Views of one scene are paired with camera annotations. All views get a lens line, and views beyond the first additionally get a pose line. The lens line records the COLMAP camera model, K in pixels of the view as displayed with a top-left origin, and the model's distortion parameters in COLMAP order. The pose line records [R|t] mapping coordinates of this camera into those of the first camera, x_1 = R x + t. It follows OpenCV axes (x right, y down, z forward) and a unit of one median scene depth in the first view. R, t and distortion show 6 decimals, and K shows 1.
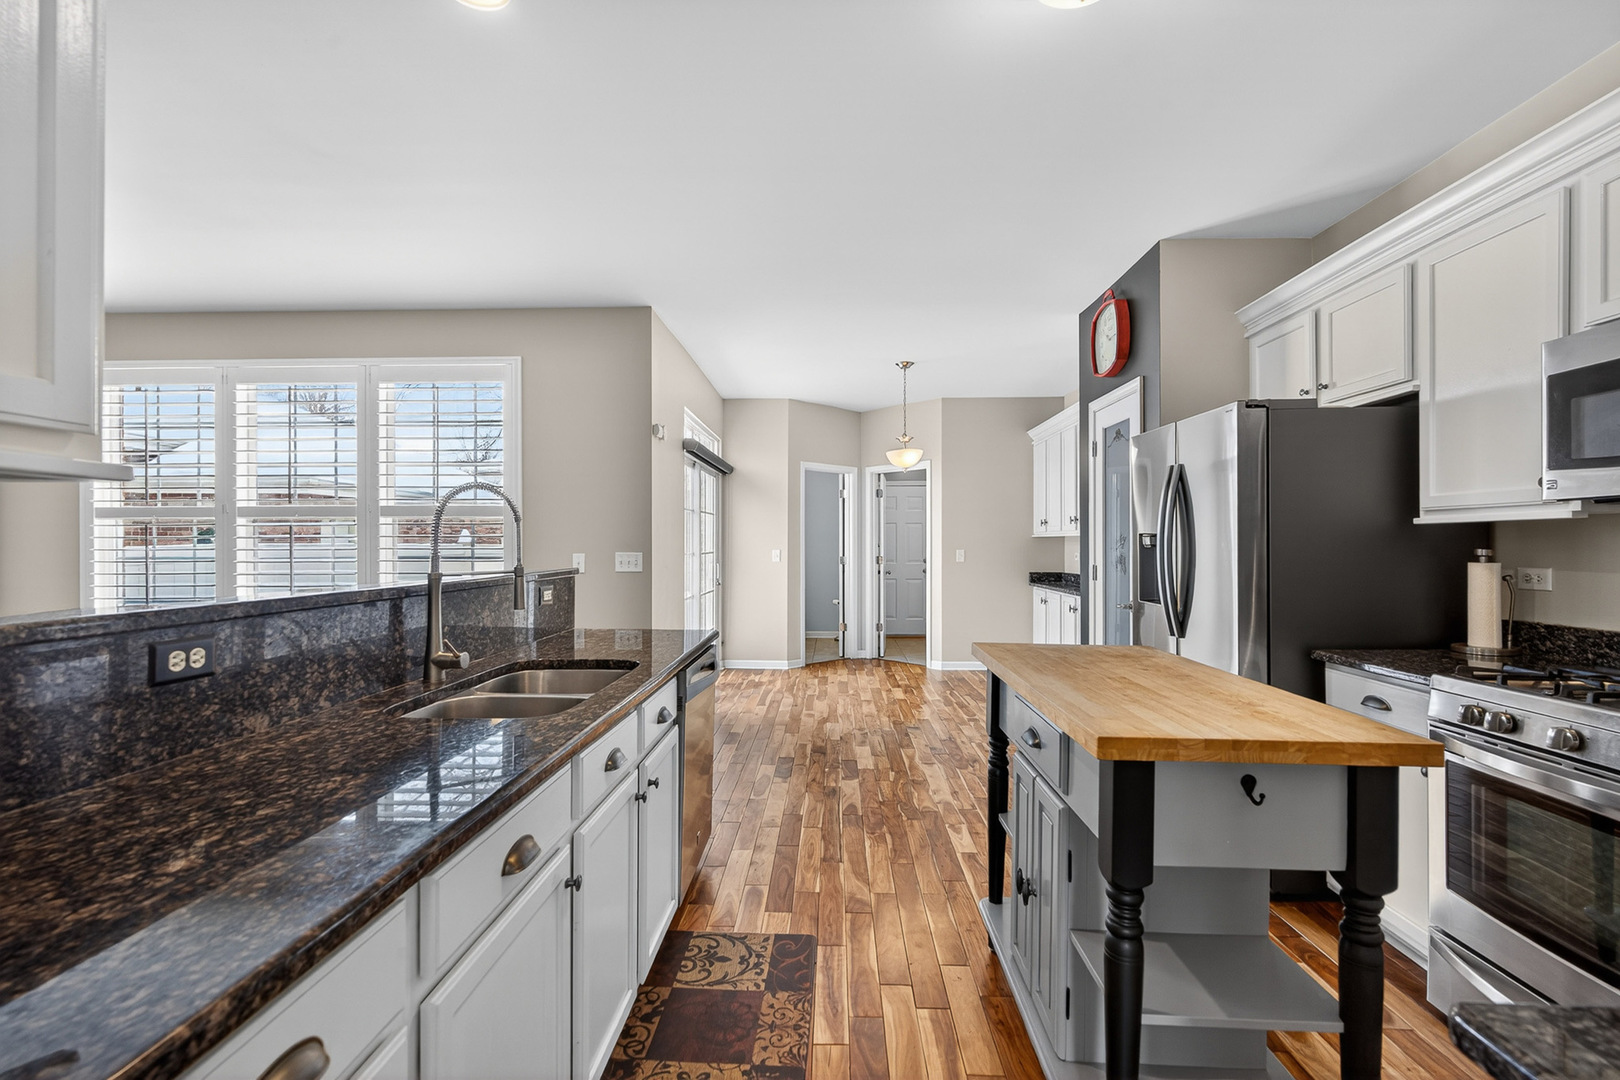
lens RADIAL K [[738.0, 0, 811.9], [0, 738.0, 543.8], [0, 0, 1]] dist [0.002765, 0.000534]
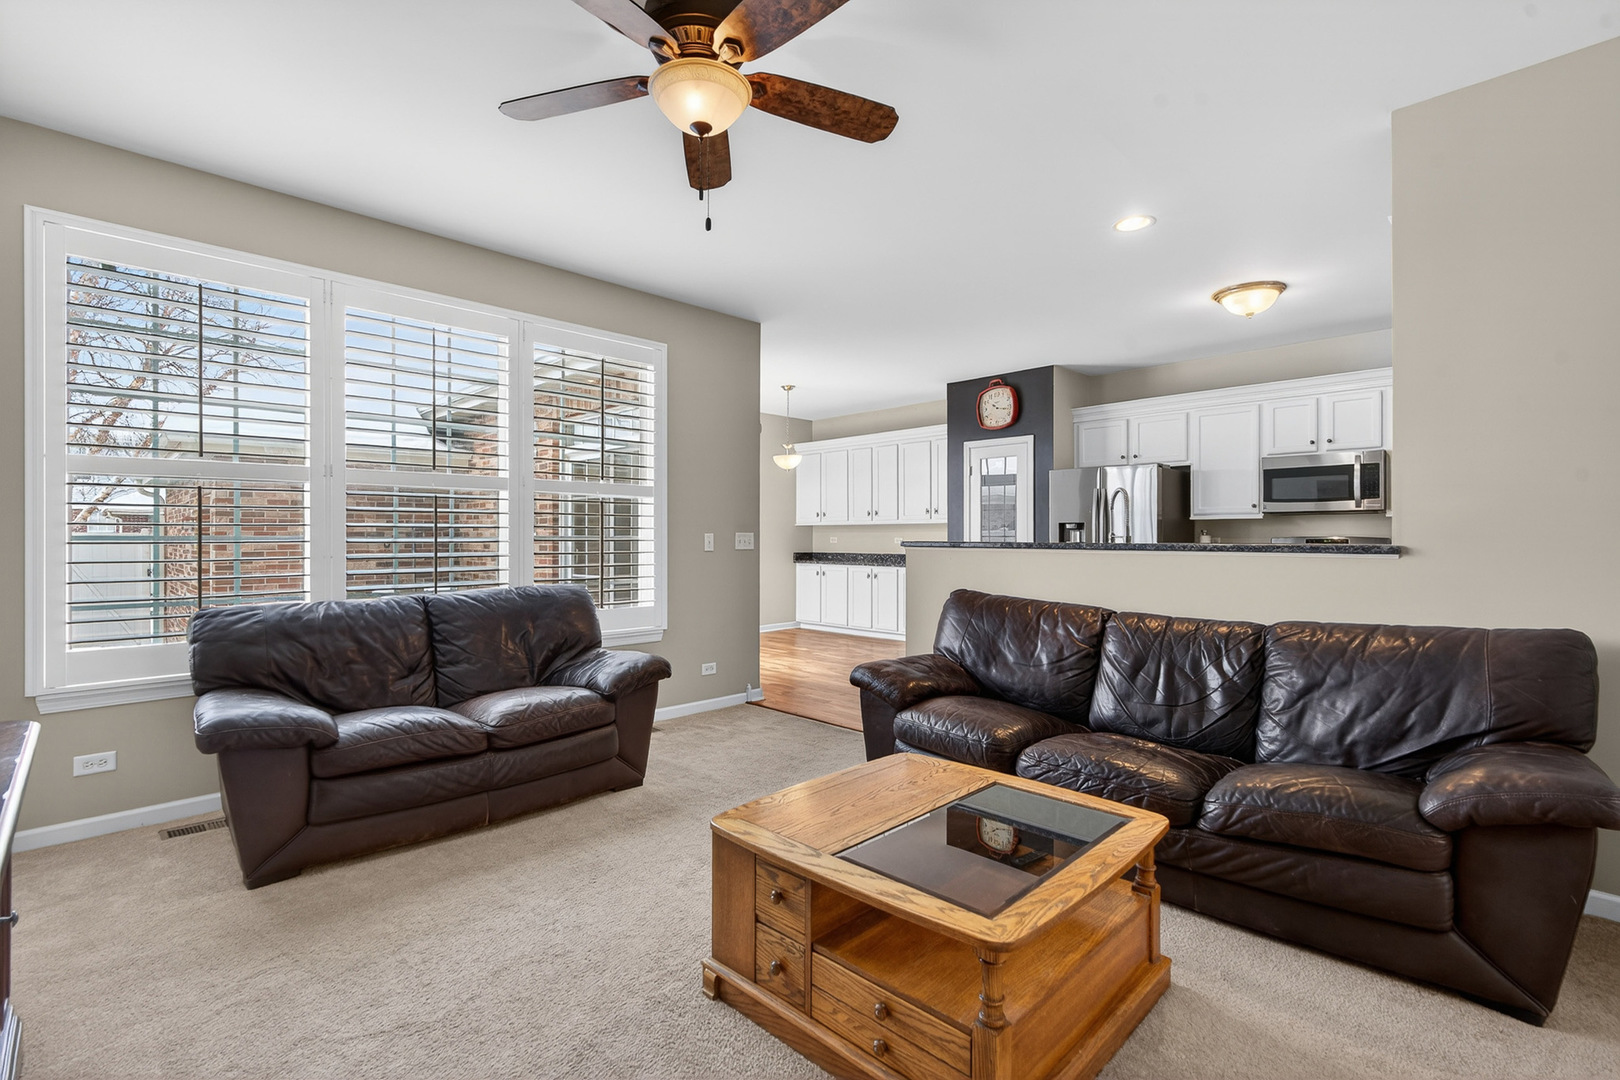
lens RADIAL K [[738.0, 0, 800.7], [0, 738.0, 550.7], [0, 0, 1]] dist [0.002765, 0.000534]
pose [[0.689733, -0.013863, 0.723931, -1.266316], [-0.000732, 0.999803, 0.019843, 0.018614], [-0.724063, -0.014217, 0.689587, 0.180254]]
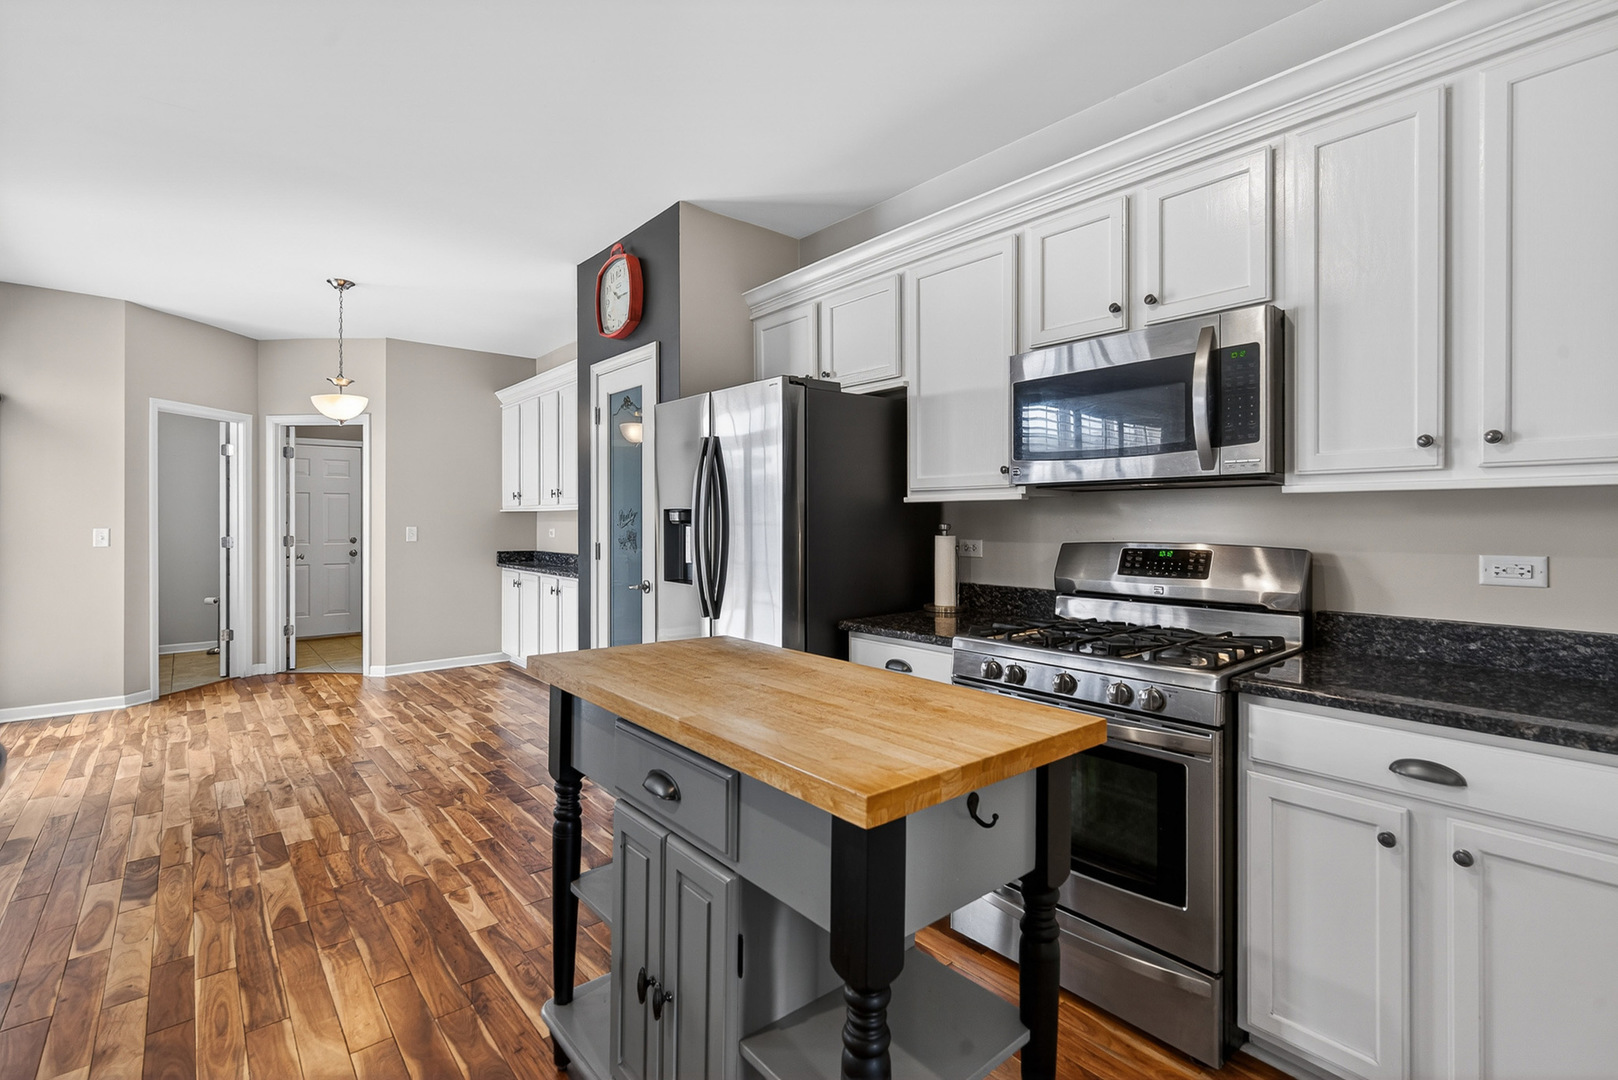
lens RADIAL K [[737.1, 0, 808.2], [0, 737.1, 521.3], [0, 0, 1]] dist [0.002765, 0.000534]
pose [[0.742333, -0.000899, 0.670030, -0.042551], [-0.000689, 0.999998, 0.002105, -0.000279], [-0.670030, -0.002024, 0.742331, 0.181264]]
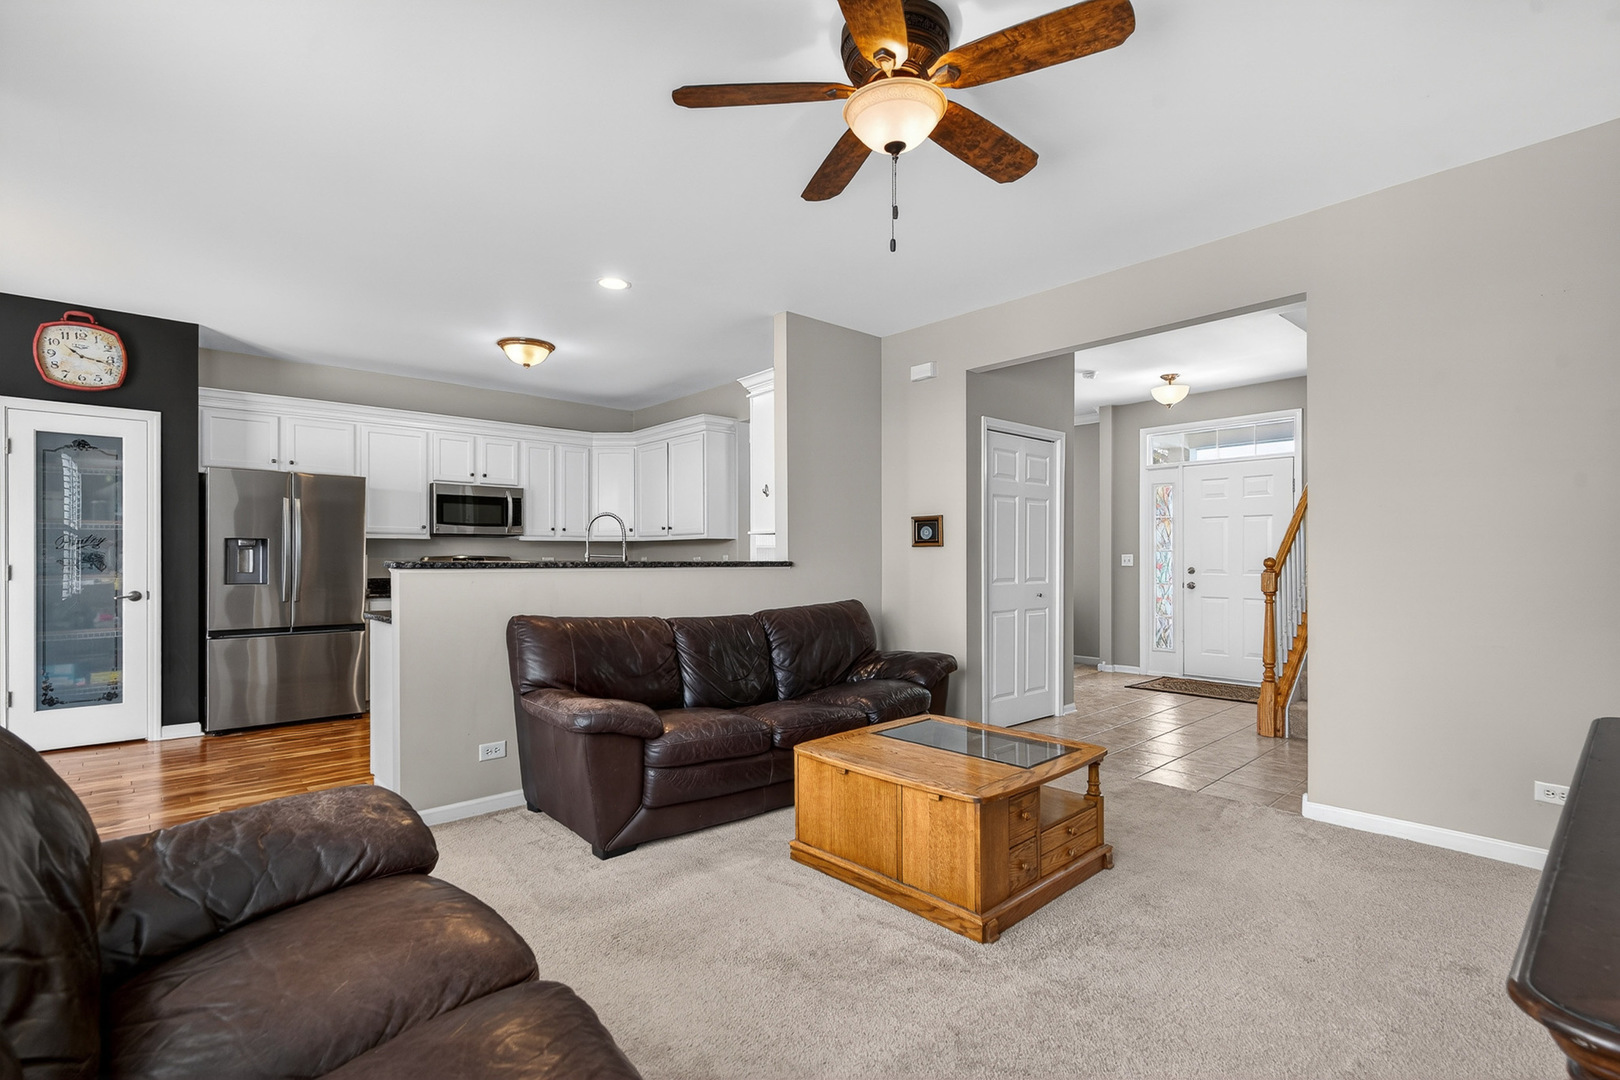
lens RADIAL K [[738.0, 0, 803.0], [0, 738.0, 556.2], [0, 0, 1]] dist [0.002765, 0.000534]
pose [[-0.690175, -0.002279, 0.723639, -1.276747], [-0.002719, 0.999996, 0.000556, 0.017931], [-0.723637, -0.001584, -0.690179, 1.114412]]
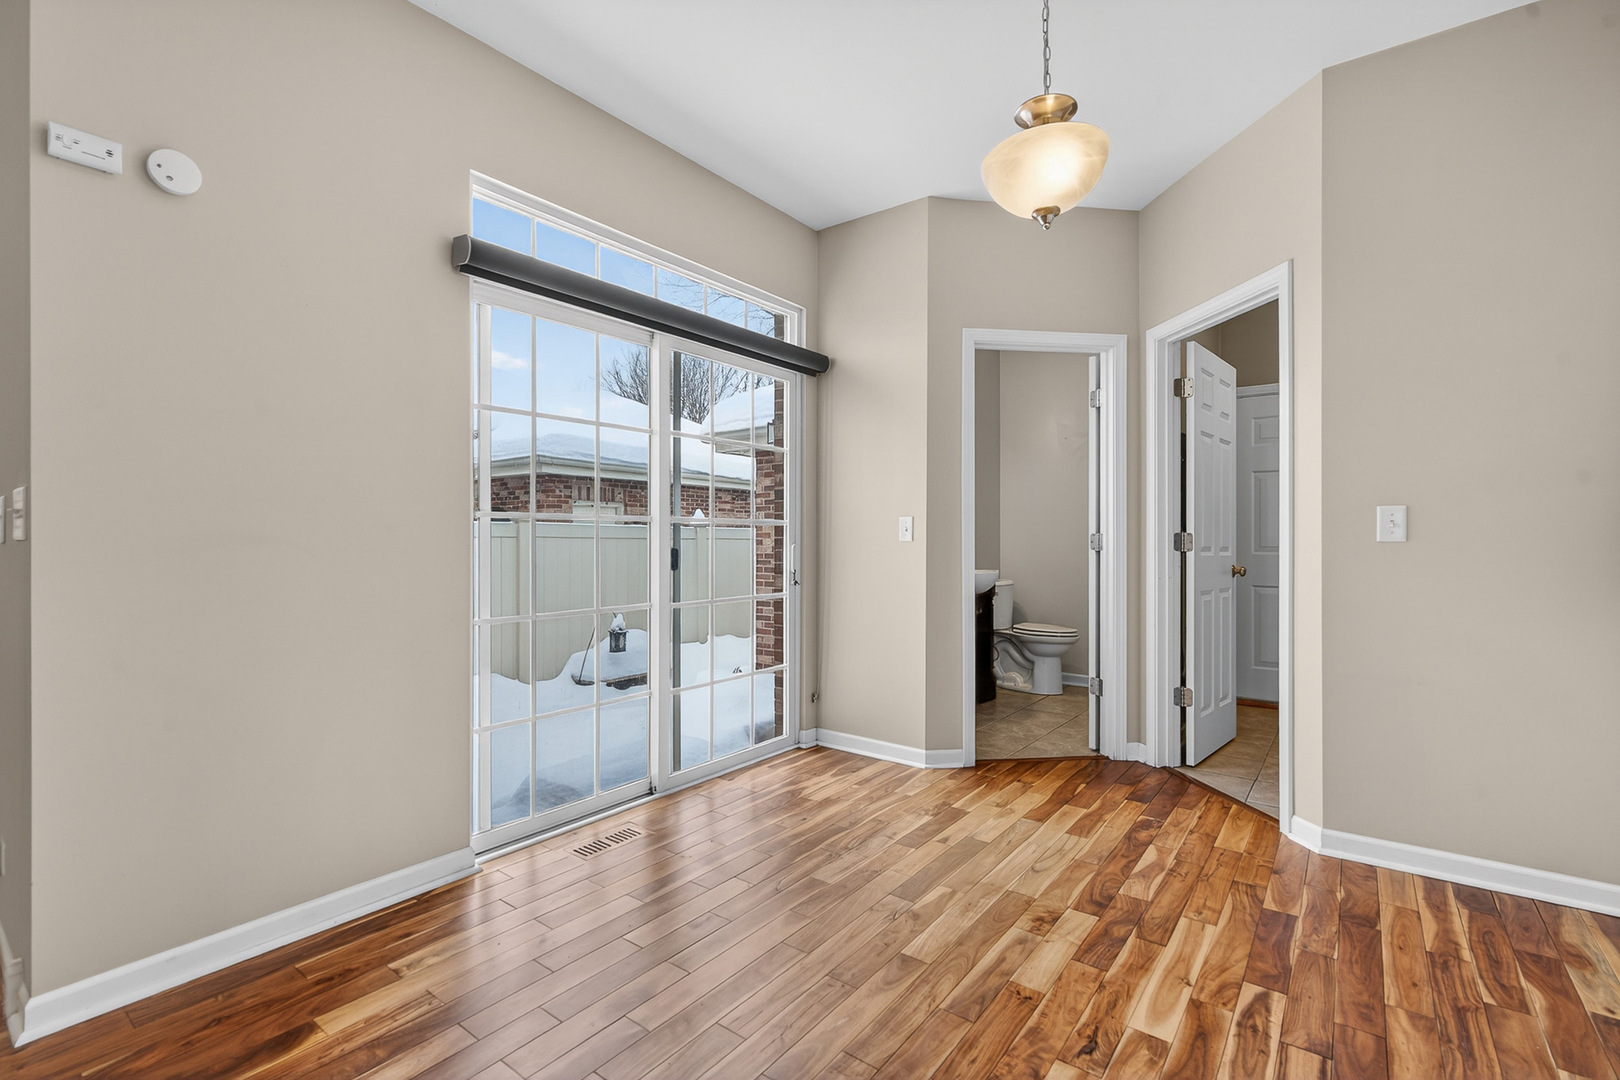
lens RADIAL K [[738.0, 0, 813.5], [0, 738.0, 543.2], [0, 0, 1]] dist [0.002765, 0.000534]
pose [[0.808096, 0.000462, -0.589050, 0.377712], [-0.001975, 0.999996, -0.001925, 0.053453], [0.589047, 0.002719, 0.808094, 1.147906]]
